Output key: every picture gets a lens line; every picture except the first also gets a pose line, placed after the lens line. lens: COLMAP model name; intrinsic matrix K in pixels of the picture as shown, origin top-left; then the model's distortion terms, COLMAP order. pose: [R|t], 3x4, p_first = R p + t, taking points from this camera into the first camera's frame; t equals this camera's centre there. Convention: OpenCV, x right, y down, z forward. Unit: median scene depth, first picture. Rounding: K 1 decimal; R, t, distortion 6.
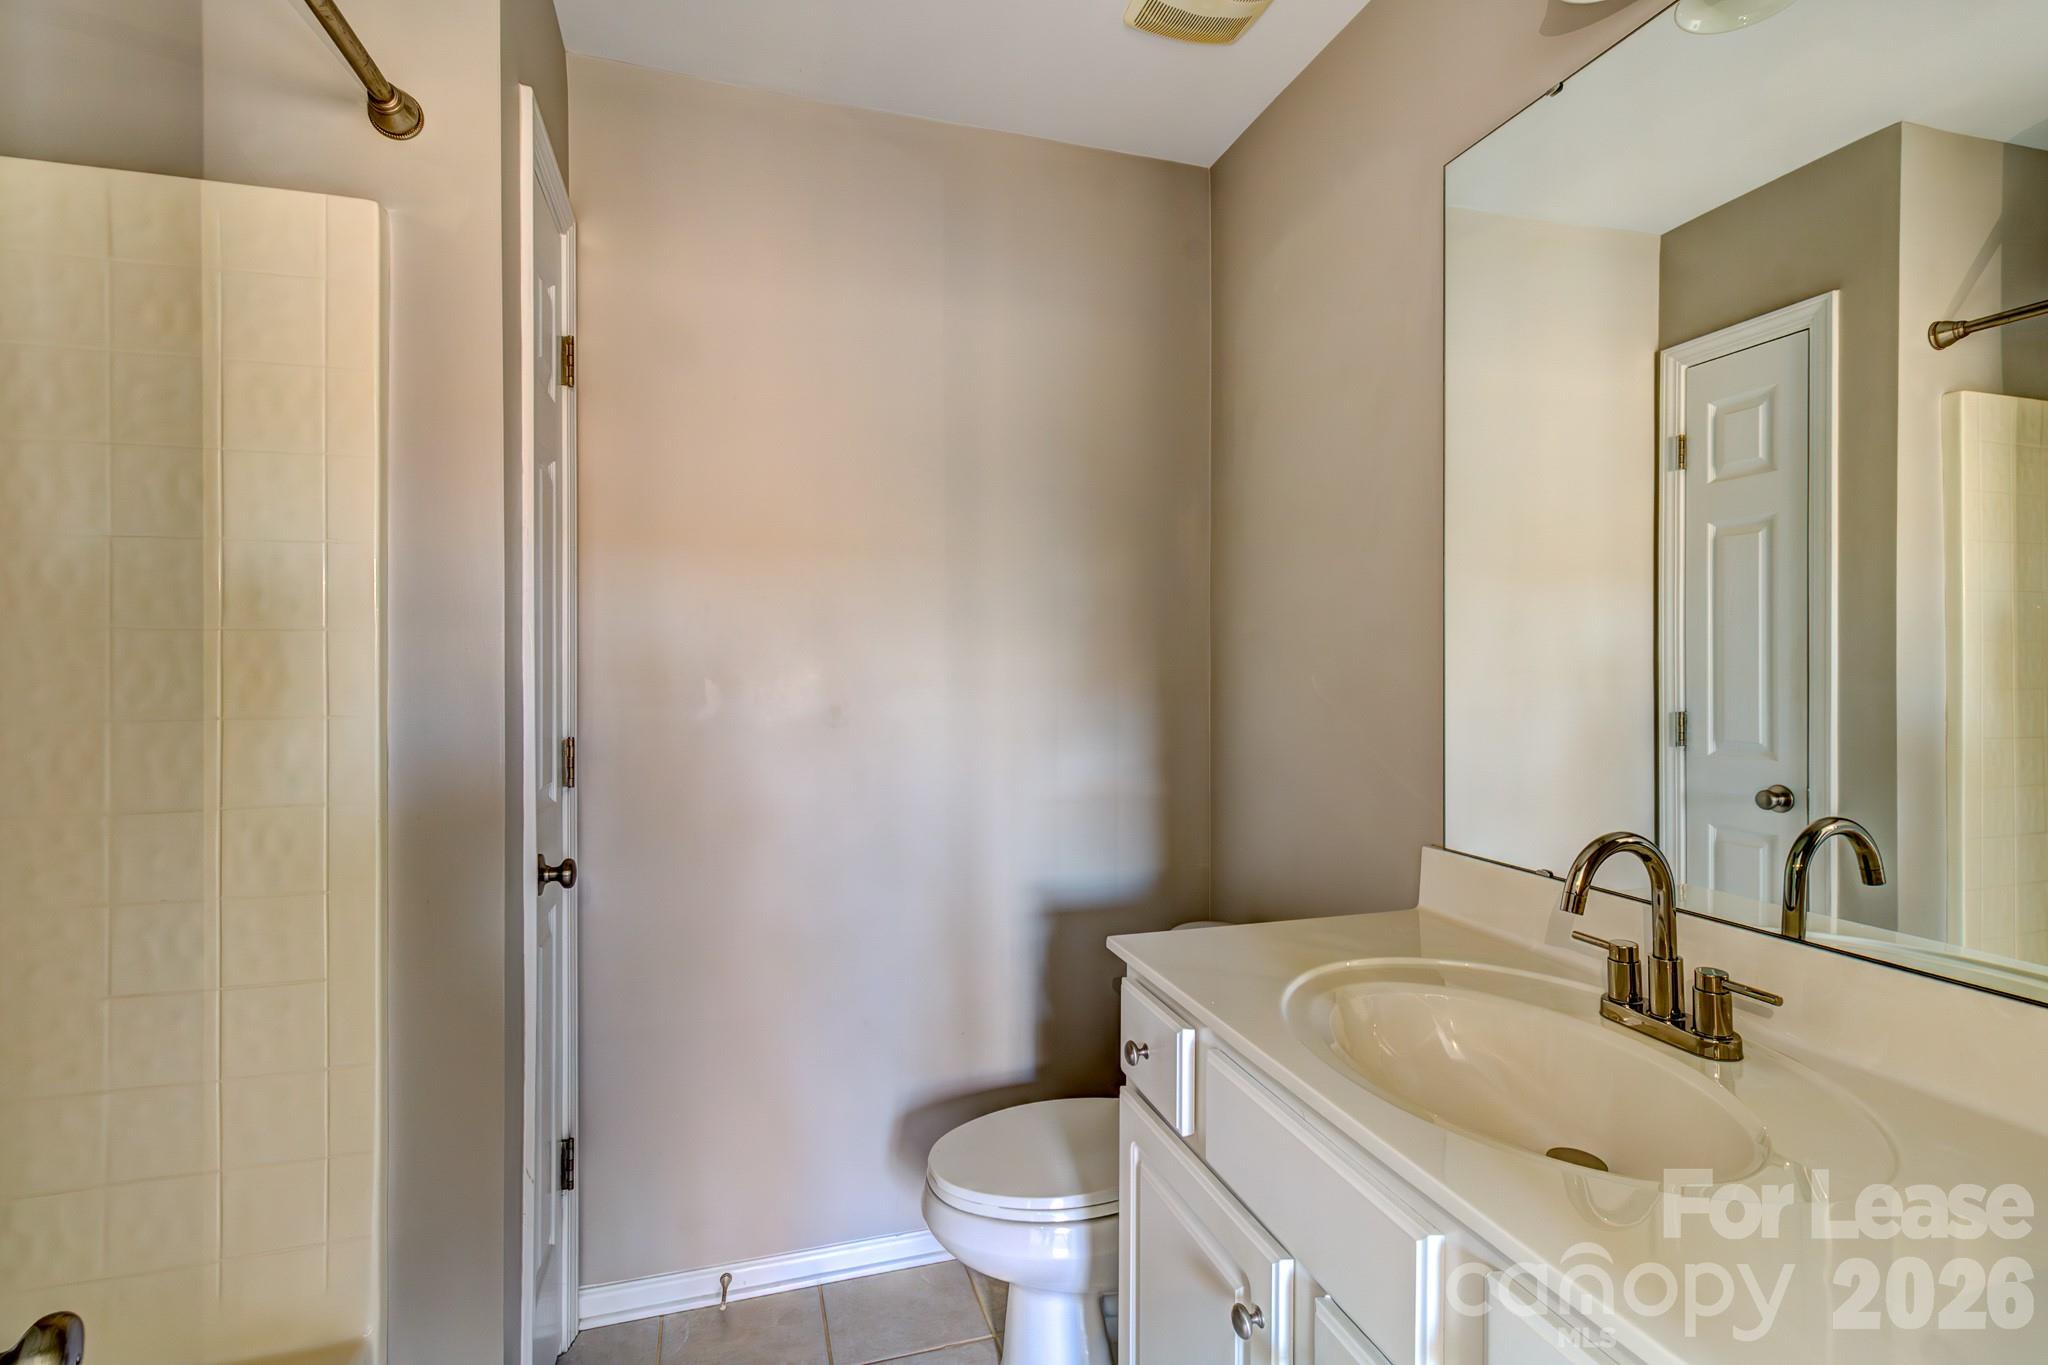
lens RADIAL K [[950.5, 0, 1024.4], [0, 950.5, 674.4], [0, 0, 1]] dist [0.005646, 0.001271]
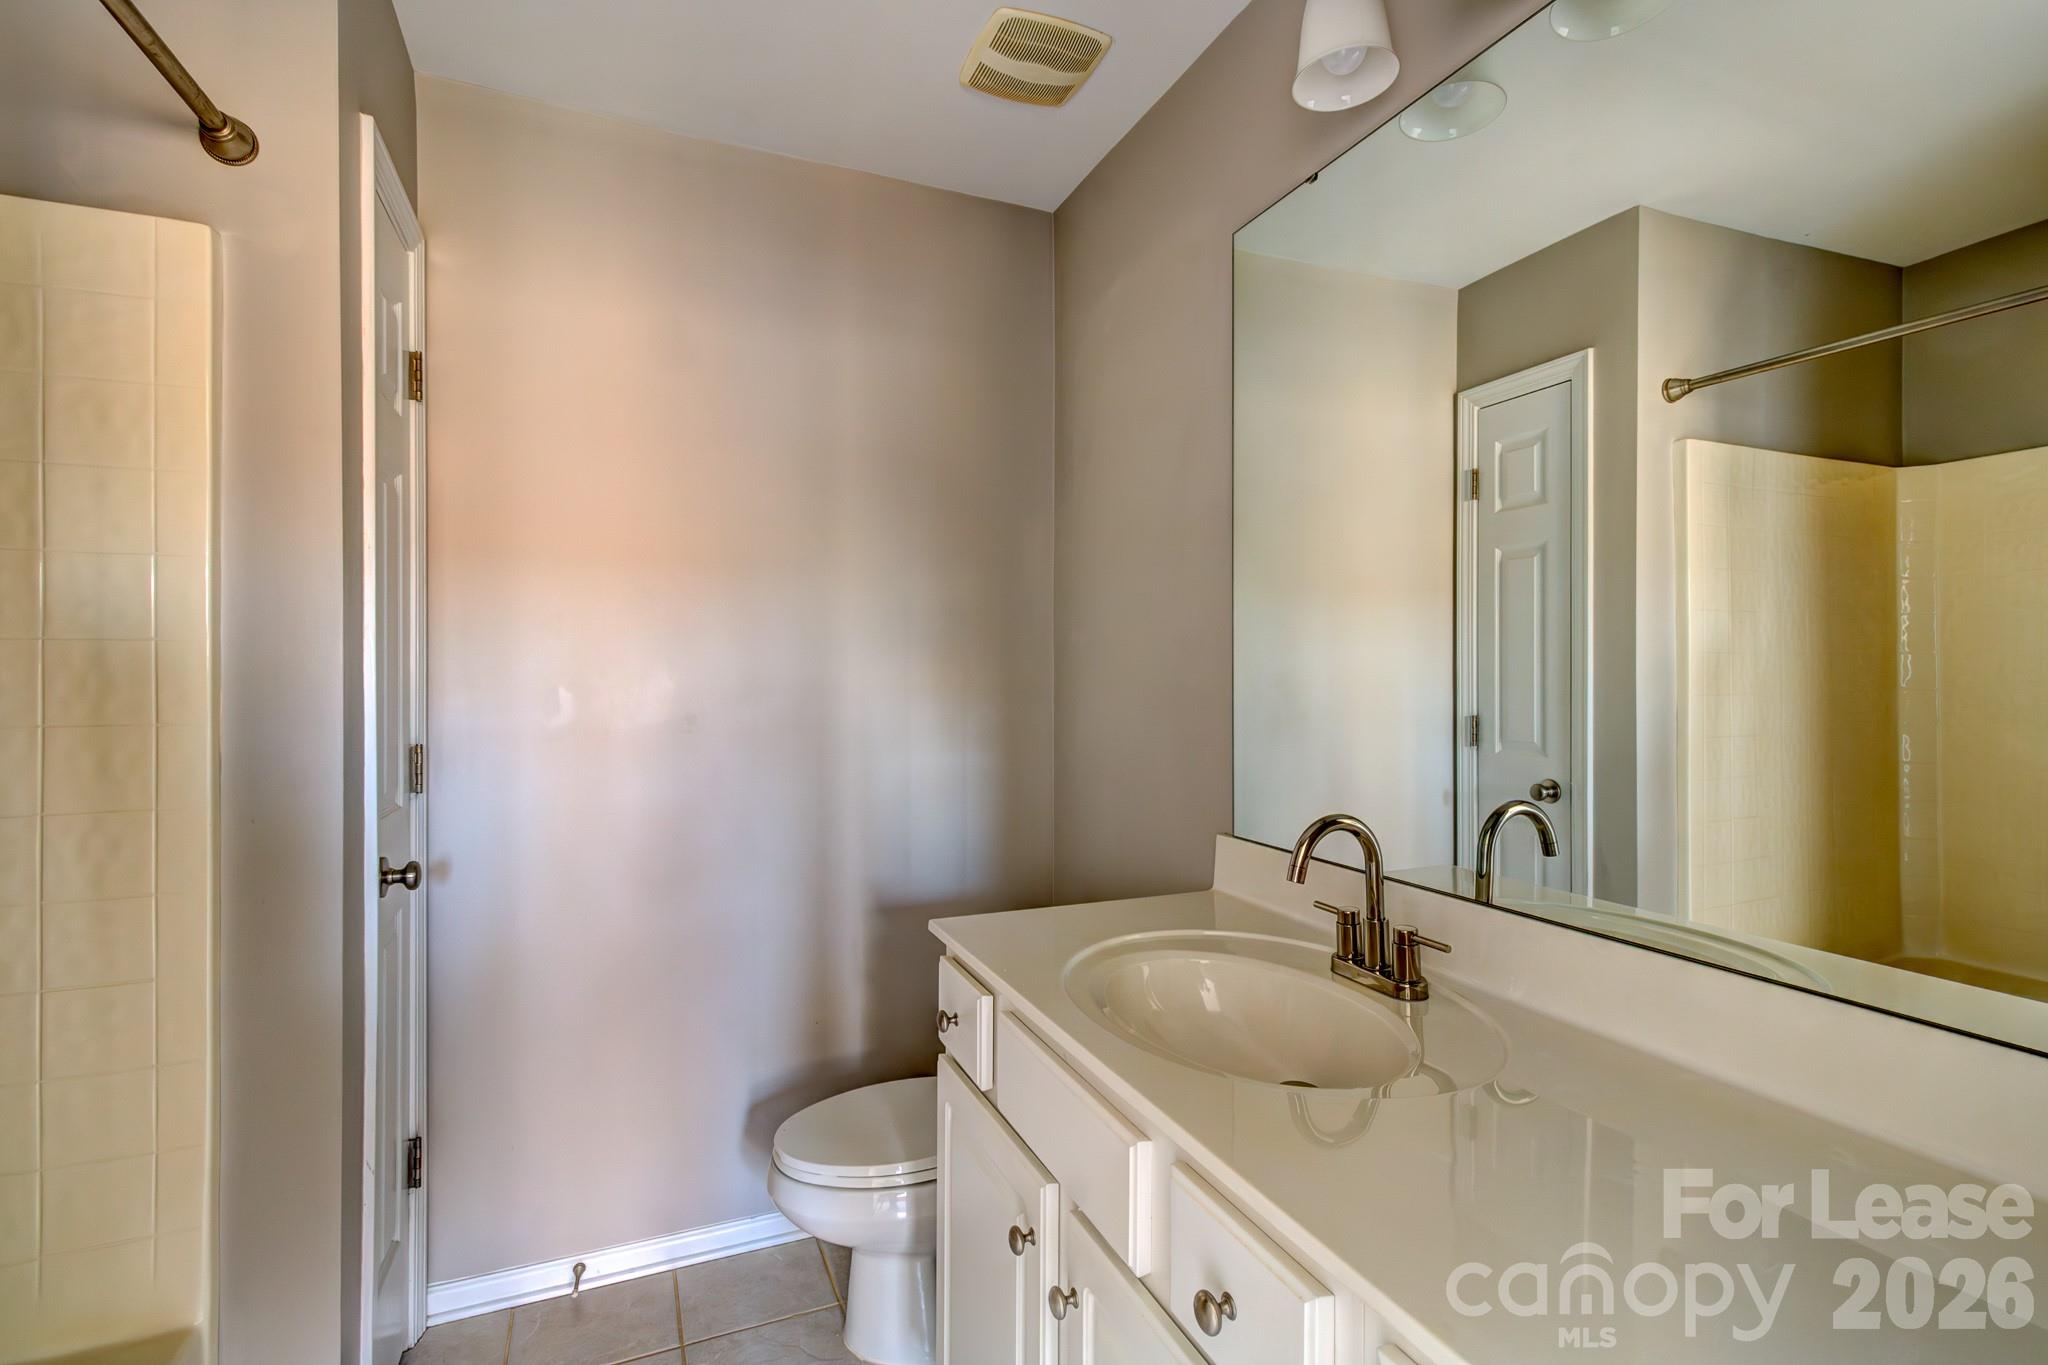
lens RADIAL K [[950.5, 0, 1024.8], [0, 950.5, 680.8], [0, 0, 1]] dist [0.005646, 0.001271]
pose [[0.994653, -0.000588, 0.103271, 0.068638], [0.000816, 0.999997, -0.002169, 0.000547], [-0.103269, 0.002241, 0.994651, -0.088796]]
